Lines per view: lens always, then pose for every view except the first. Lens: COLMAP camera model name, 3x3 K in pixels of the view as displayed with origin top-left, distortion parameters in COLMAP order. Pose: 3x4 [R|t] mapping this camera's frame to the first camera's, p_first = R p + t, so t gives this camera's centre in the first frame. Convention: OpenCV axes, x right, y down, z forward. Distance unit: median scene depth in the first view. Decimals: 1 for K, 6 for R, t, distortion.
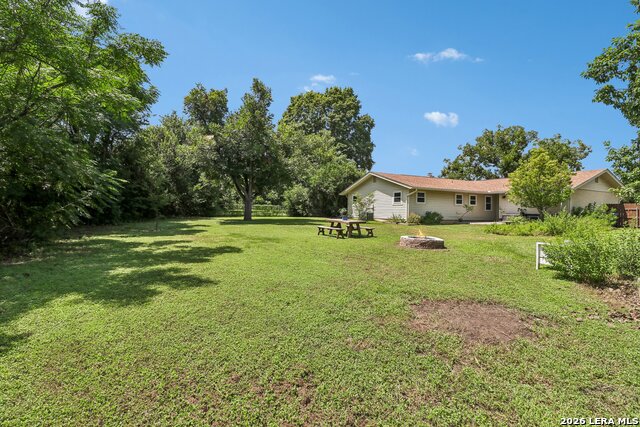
lens RADIAL K [[310.0, 0, 306.5], [0, 310.0, 209.5], [0, 0, 1]] dist [-0.002527, 0.000485]
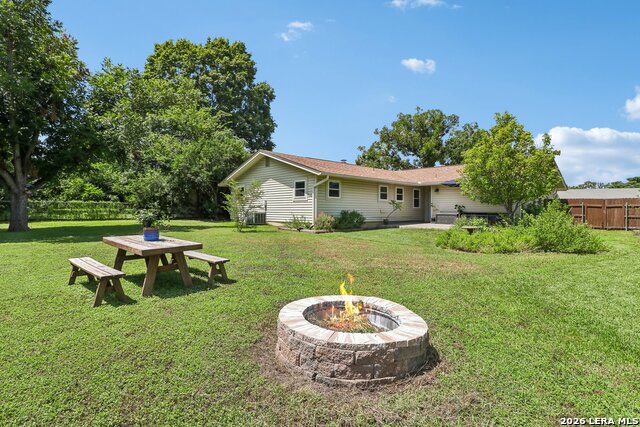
lens RADIAL K [[324.7, 0, 318.9], [0, 324.7, 211.3], [0, 0, 1]] dist [0.003332, 0.000349]
pose [[0.950078, -0.011184, 0.311812, 0.090954], [0.006493, 0.999850, 0.016079, -0.002476], [-0.311945, -0.013252, 0.950008, 0.262281]]
